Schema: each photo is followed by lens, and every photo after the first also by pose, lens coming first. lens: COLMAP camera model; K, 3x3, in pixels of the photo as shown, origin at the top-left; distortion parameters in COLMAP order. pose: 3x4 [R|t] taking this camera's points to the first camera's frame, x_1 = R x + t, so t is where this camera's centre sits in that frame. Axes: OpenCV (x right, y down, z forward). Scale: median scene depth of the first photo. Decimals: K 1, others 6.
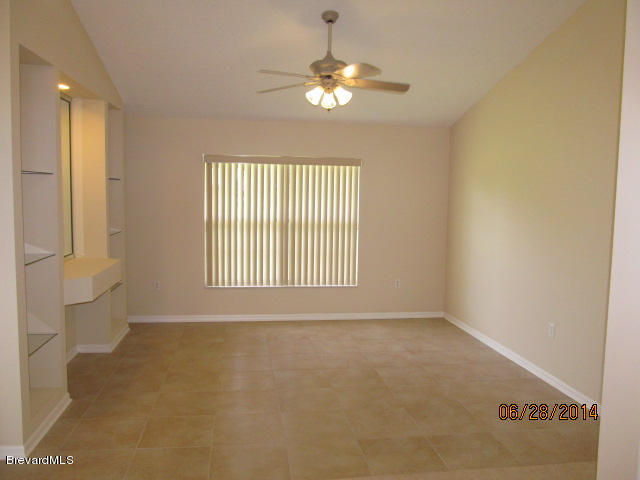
lens RADIAL K [[533.8, 0, 318.5], [0, 533.8, 237.9], [0, 0, 1]] dist [-0.054324, 0.020302]
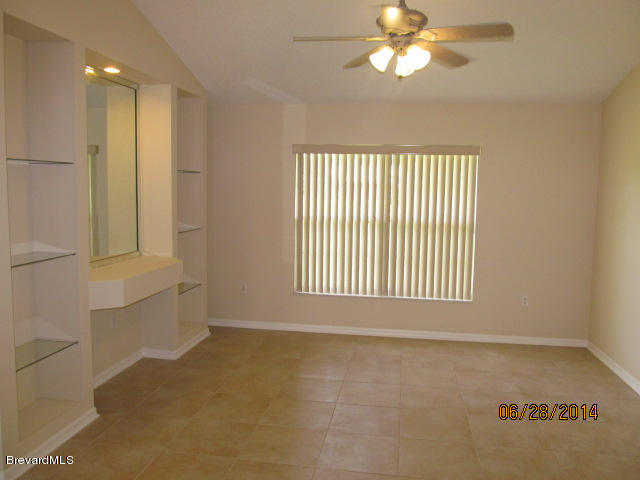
lens RADIAL K [[533.8, 0, 314.1], [0, 533.8, 237.7], [0, 0, 1]] dist [-0.054324, 0.020302]
pose [[0.952530, 0.027649, -0.303187, 0.090294], [-0.026651, 0.999617, 0.007429, -0.007865], [0.303276, 0.001003, 0.952902, 0.154641]]
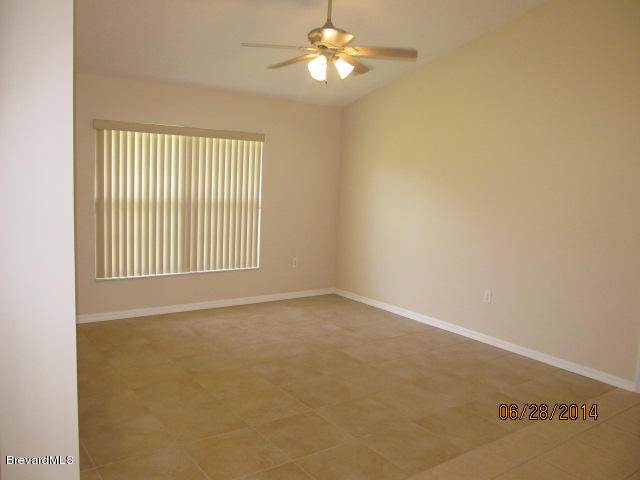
lens RADIAL K [[533.8, 0, 317.3], [0, 533.8, 244.8], [0, 0, 1]] dist [-0.054324, 0.020302]
pose [[0.886949, -0.041003, 0.460044, -0.288493], [0.013474, 0.997925, 0.062966, -0.010348], [-0.461671, -0.049649, 0.885661, 0.112411]]
